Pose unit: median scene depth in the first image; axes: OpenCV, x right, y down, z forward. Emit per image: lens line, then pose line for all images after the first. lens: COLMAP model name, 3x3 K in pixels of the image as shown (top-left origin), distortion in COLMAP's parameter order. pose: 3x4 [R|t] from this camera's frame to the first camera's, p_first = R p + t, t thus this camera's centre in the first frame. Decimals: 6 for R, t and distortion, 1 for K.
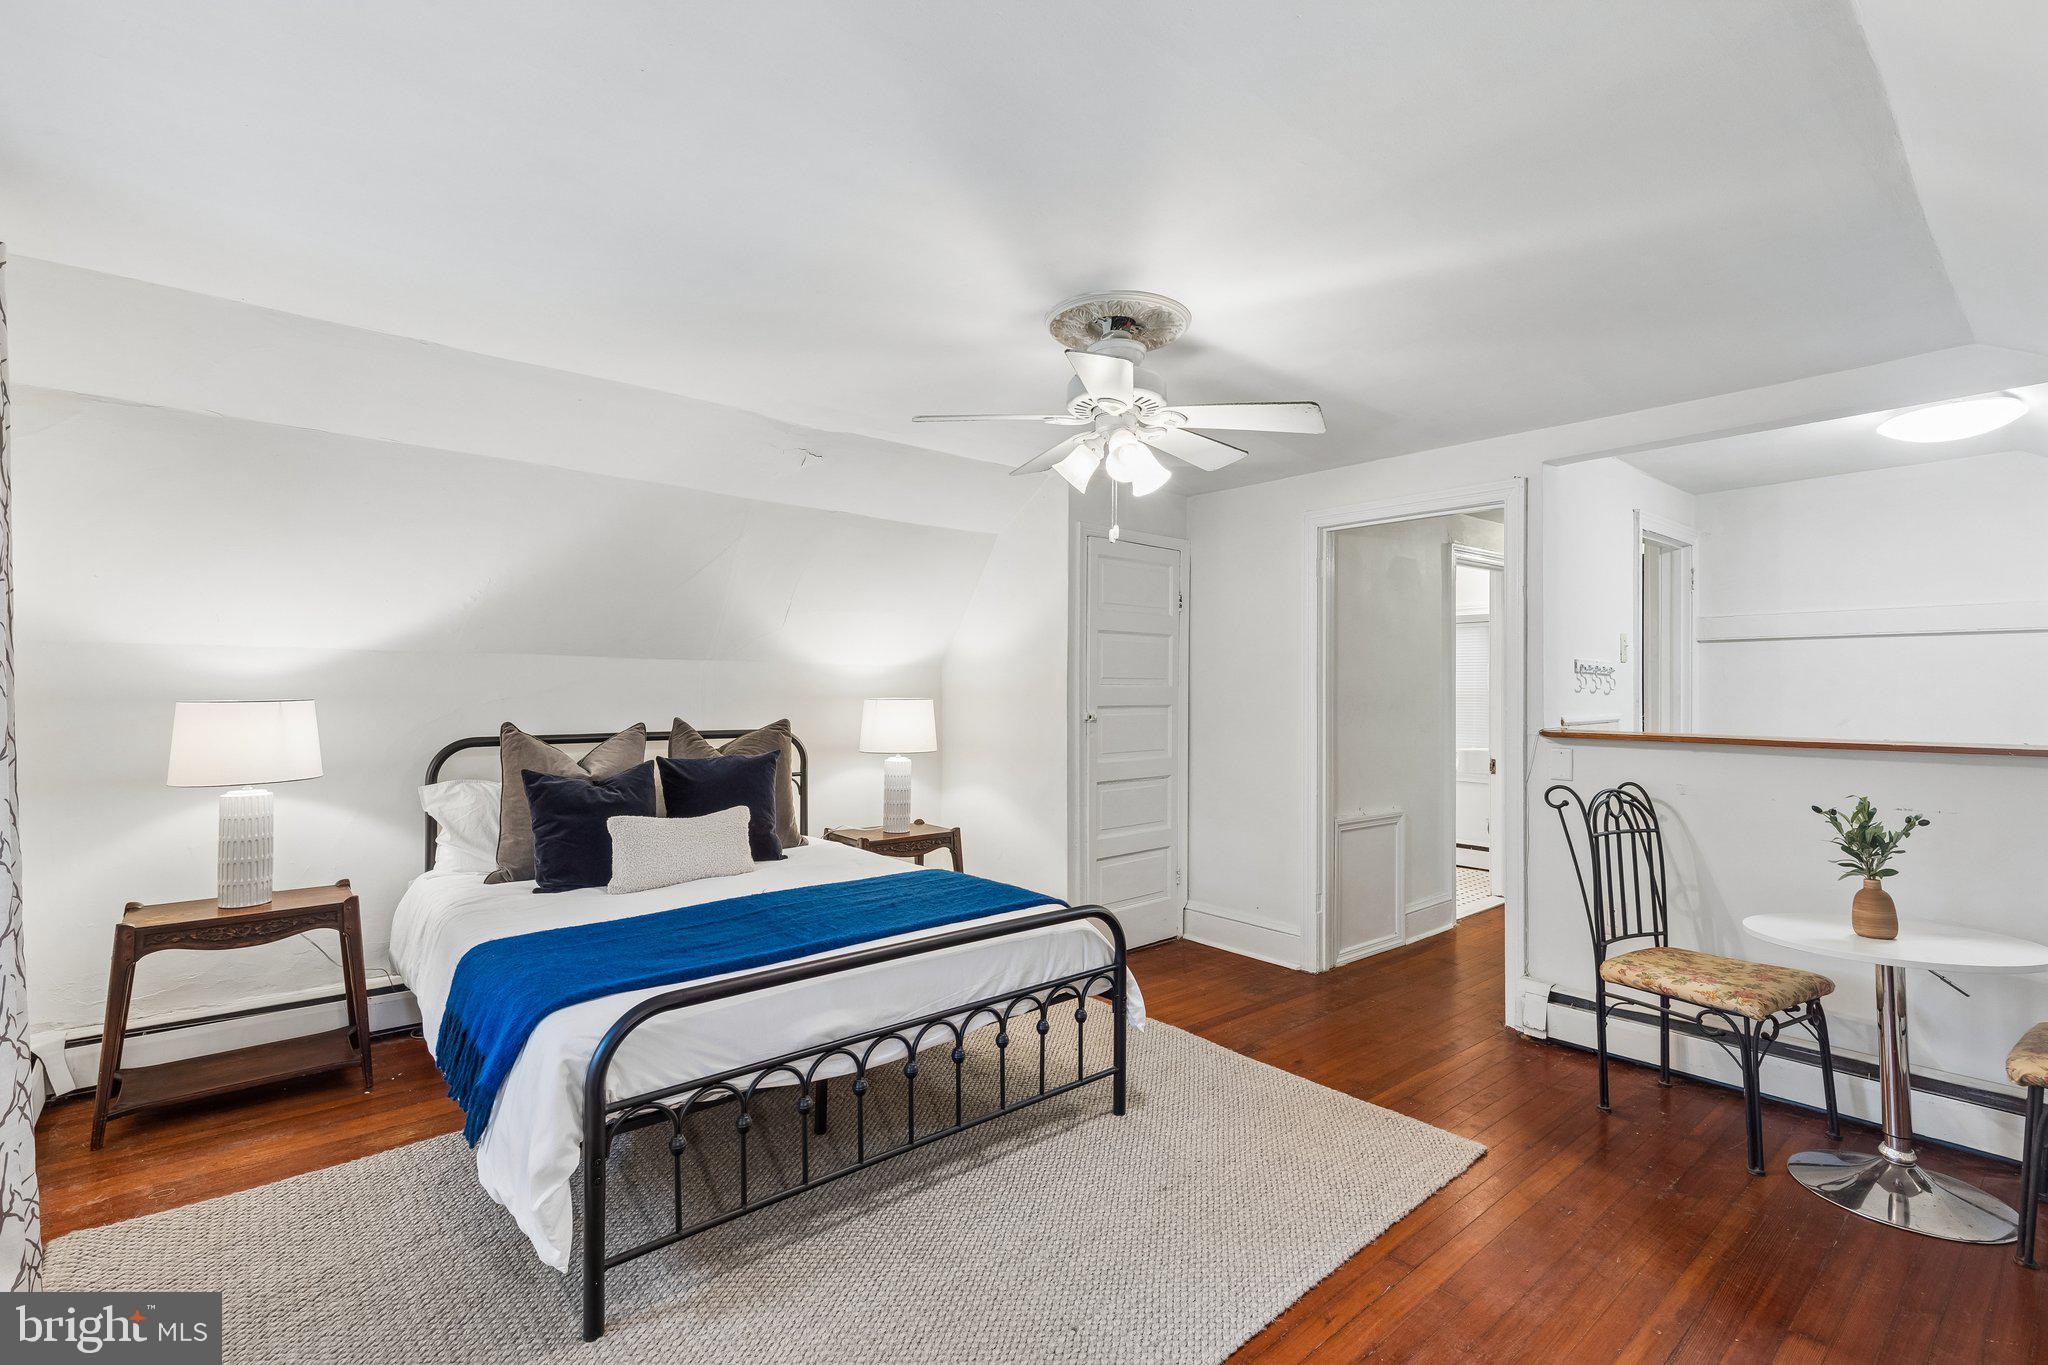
lens RADIAL K [[935.3, 0, 1029.0], [0, 935.3, 671.1], [0, 0, 1]] dist [0.008059, -0.000496]
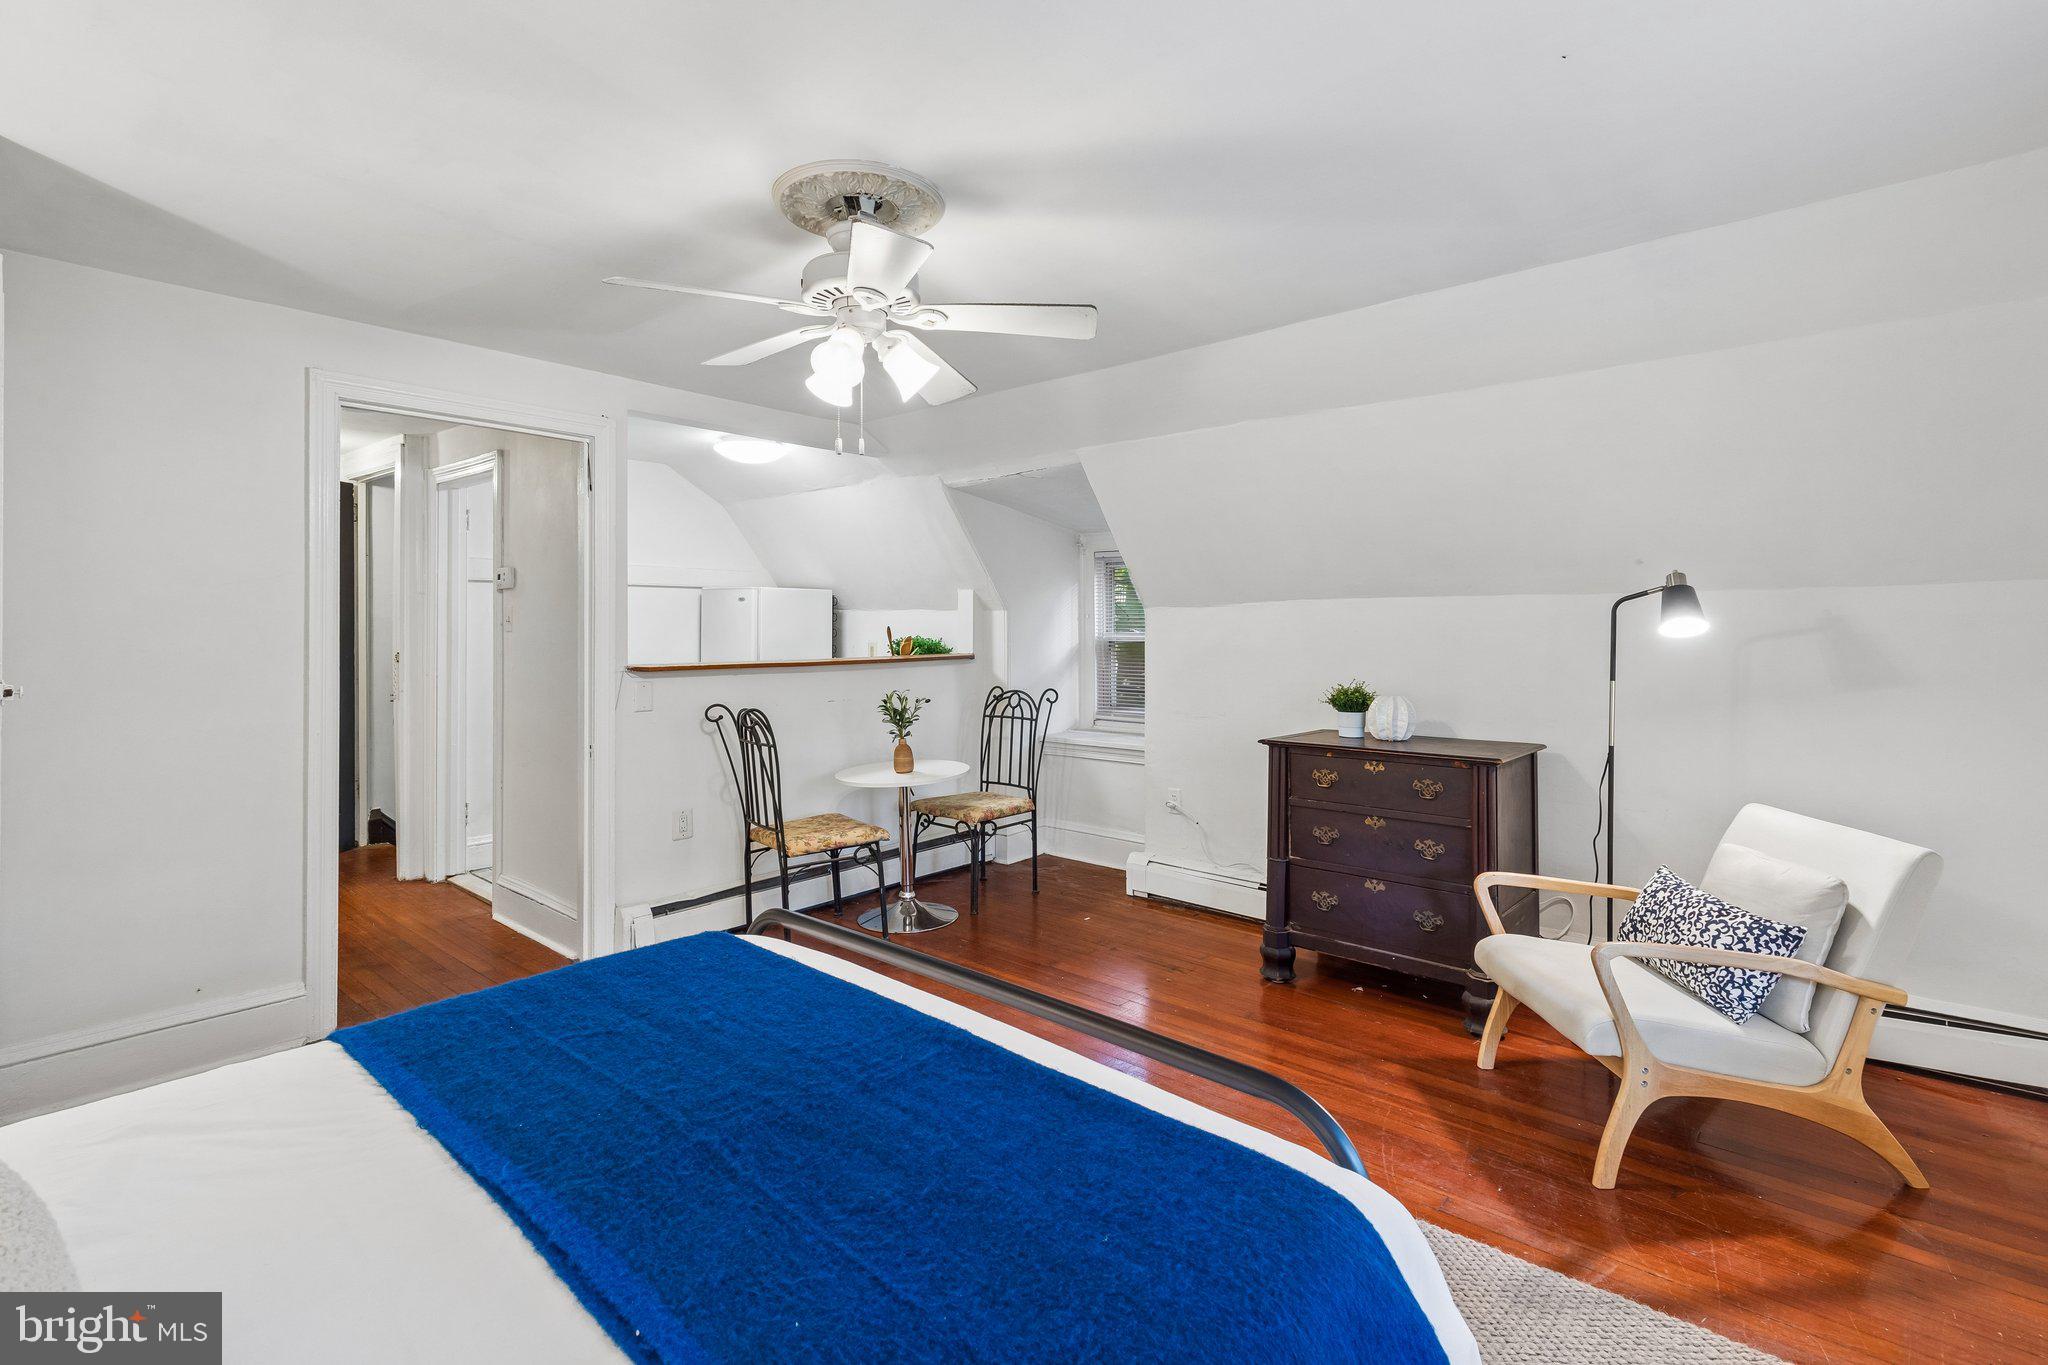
lens RADIAL K [[964.2, 0, 1029.6], [0, 964.2, 620.1], [0, 0, 1]] dist [0.002040, -0.000054]
pose [[-0.147422, 0.001156, 0.989073, -0.815568], [-0.013905, 0.999898, -0.003241, 0.010558], [-0.988976, -0.014231, -0.147390, 0.992996]]
